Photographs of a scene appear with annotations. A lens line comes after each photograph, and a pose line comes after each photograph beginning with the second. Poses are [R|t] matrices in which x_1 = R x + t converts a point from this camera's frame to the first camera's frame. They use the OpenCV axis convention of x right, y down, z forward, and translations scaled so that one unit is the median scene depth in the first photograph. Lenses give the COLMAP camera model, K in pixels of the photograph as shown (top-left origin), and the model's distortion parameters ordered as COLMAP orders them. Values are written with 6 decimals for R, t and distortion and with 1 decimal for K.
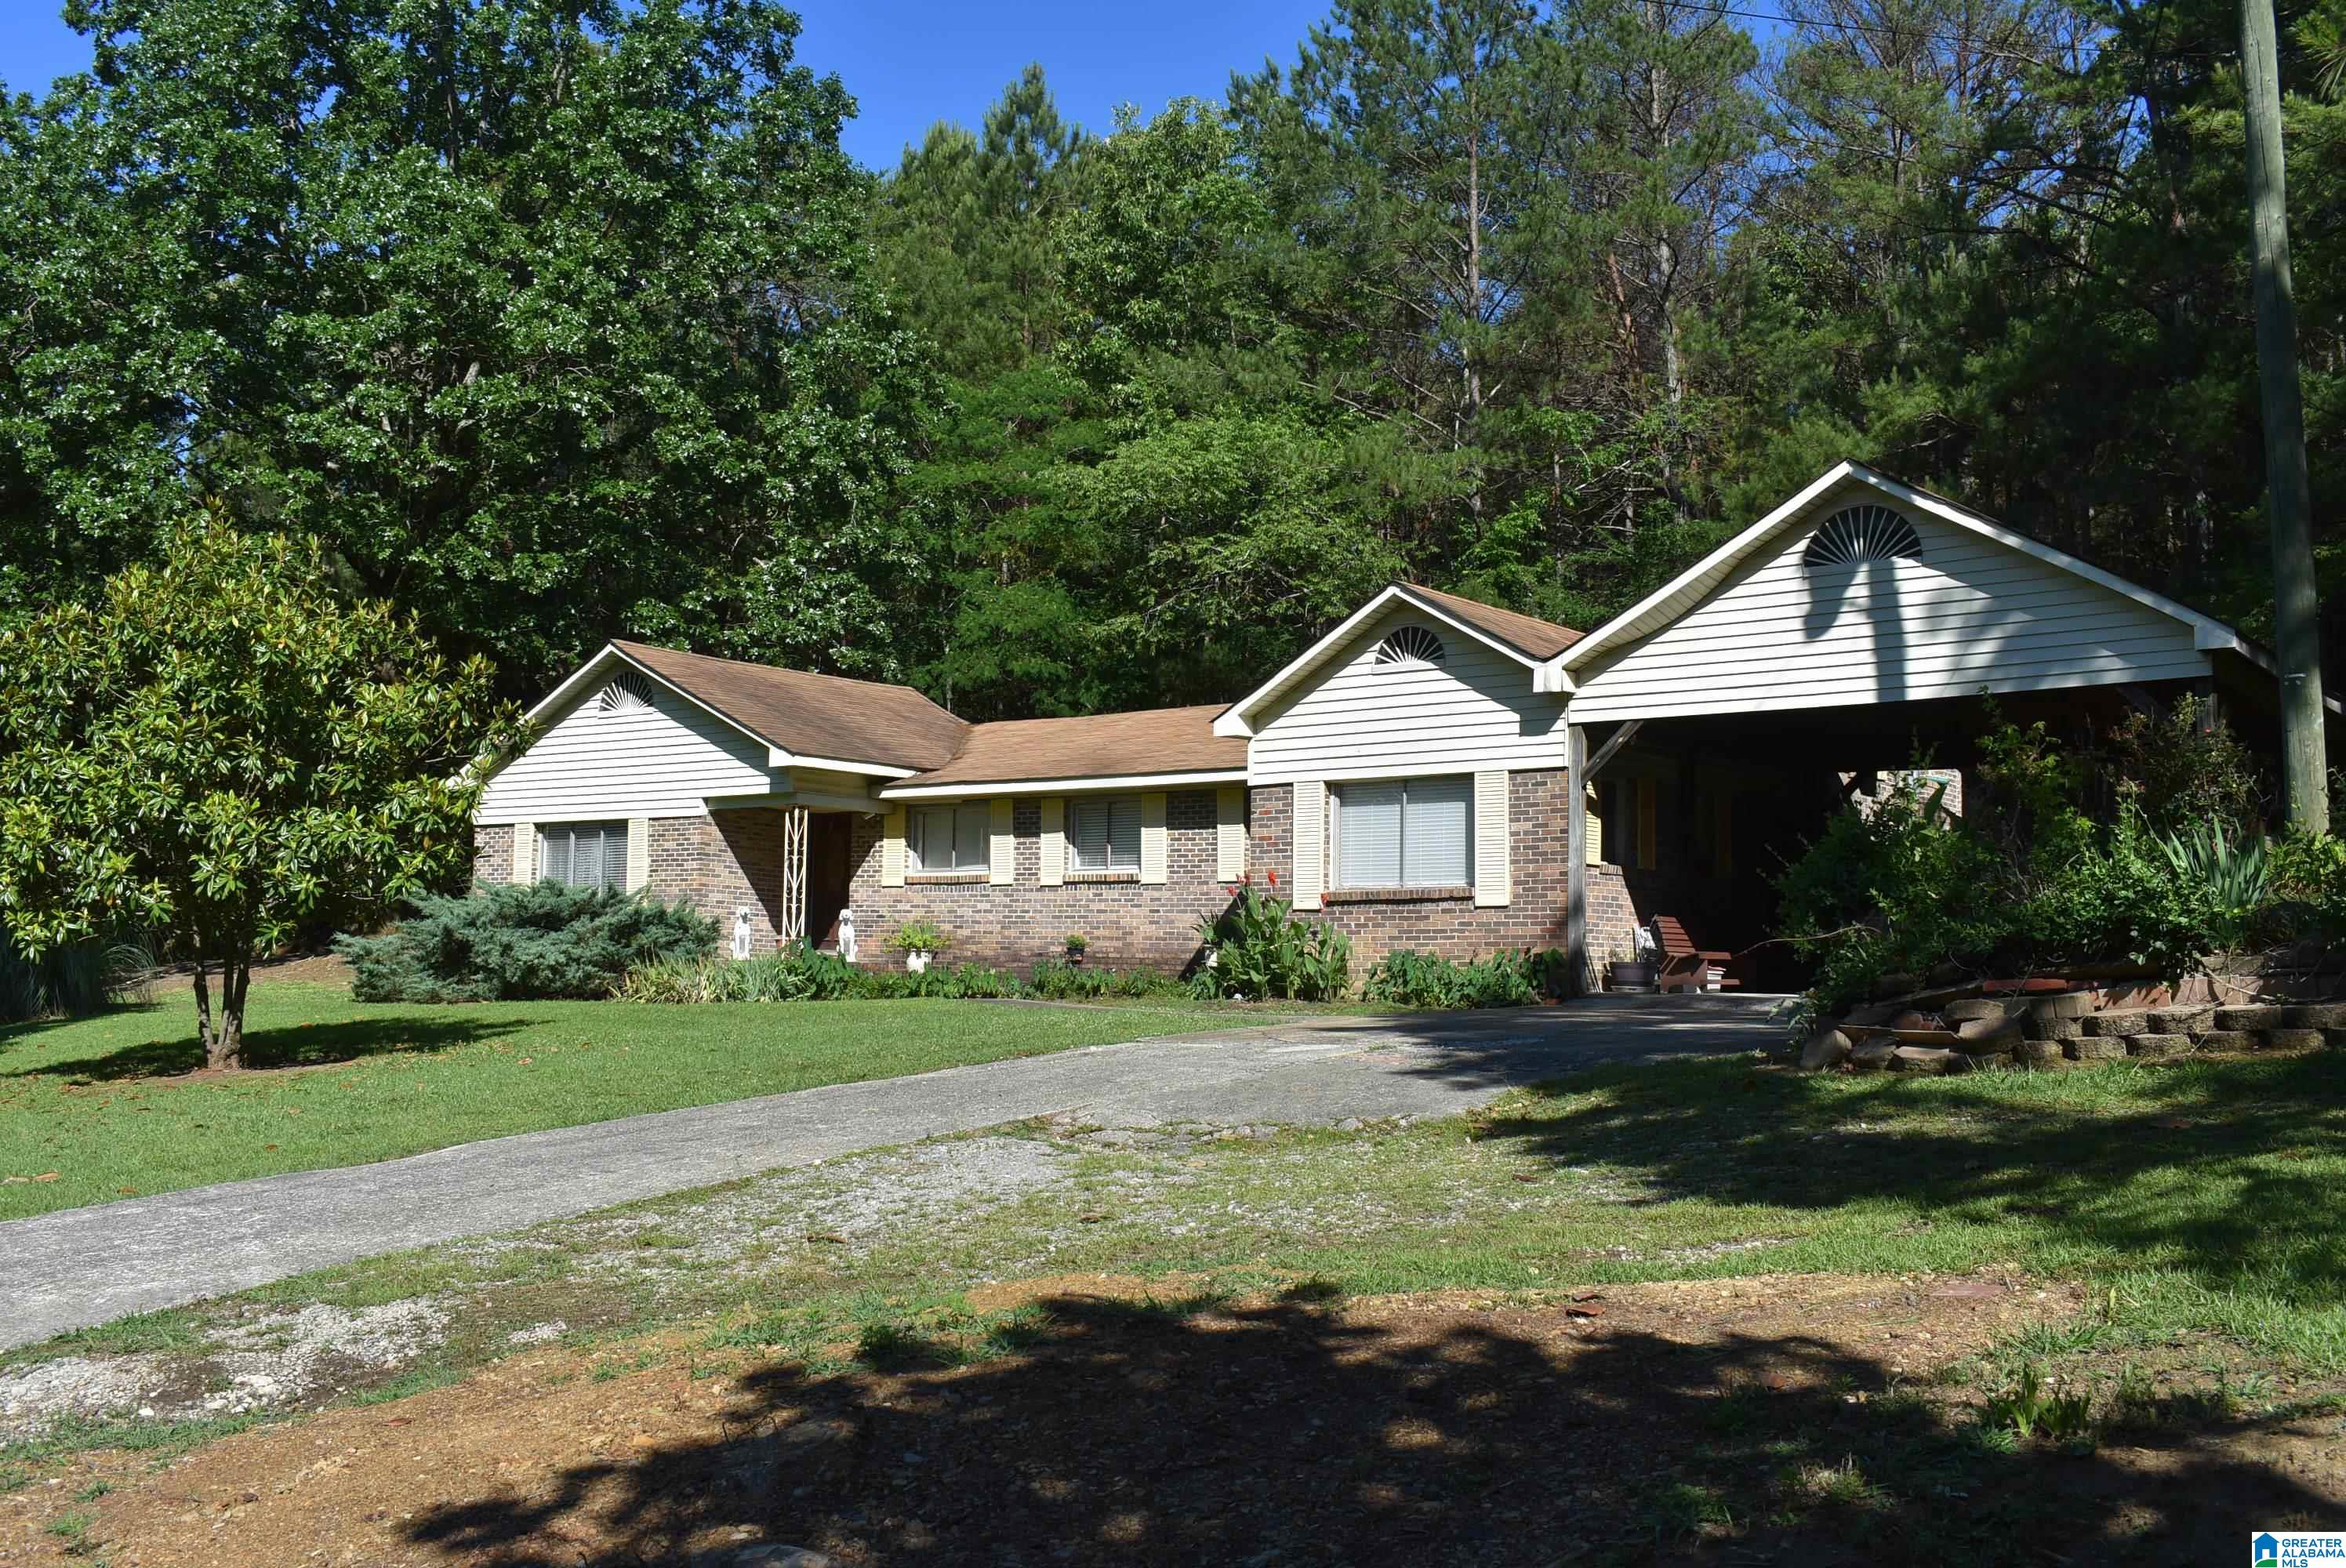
lens RADIAL K [[2344.7, 0, 1173.7], [0, 2344.7, 786.9], [0, 0, 1]] dist [-0.061111, 0.000000]
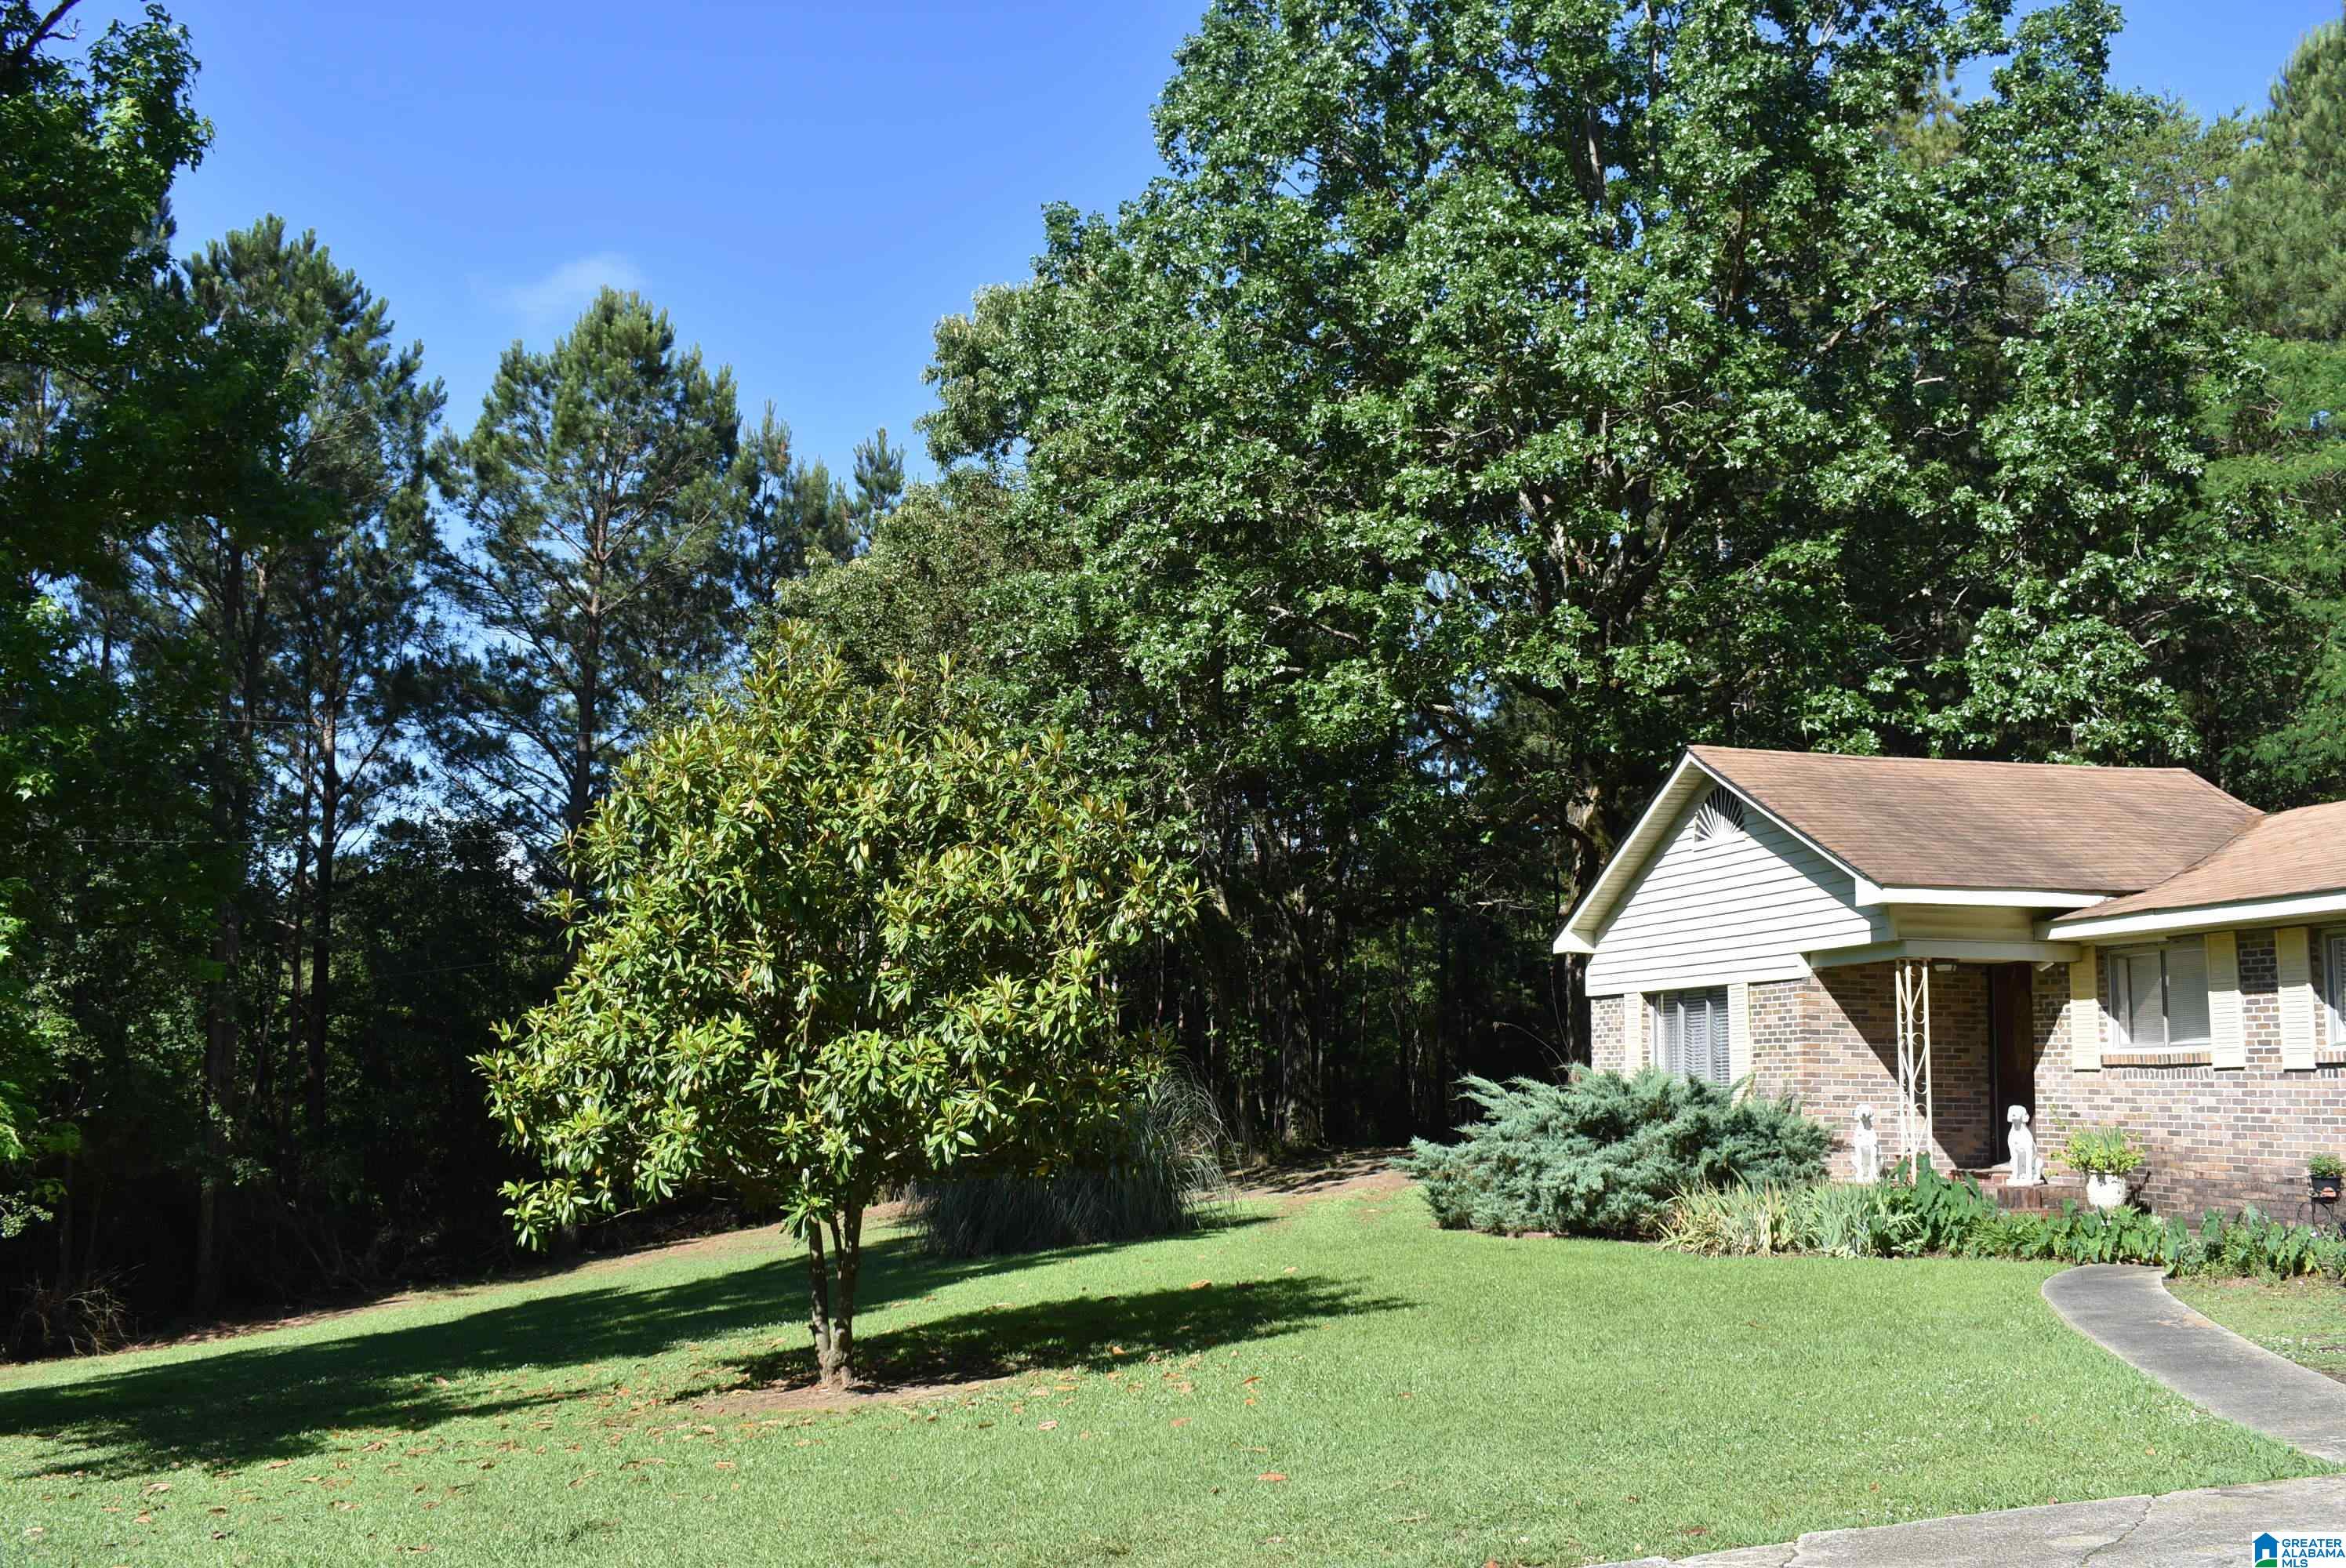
lens RADIAL K [[2344.7, 0, 1170.1], [0, 2344.7, 713.3], [0, 0, 1]] dist [-0.061111, 0.000000]
pose [[0.771310, -0.109862, -0.626907, 0.104152], [0.057580, 0.992995, -0.103173, -0.005442], [0.633850, 0.043481, 0.772233, 0.316531]]
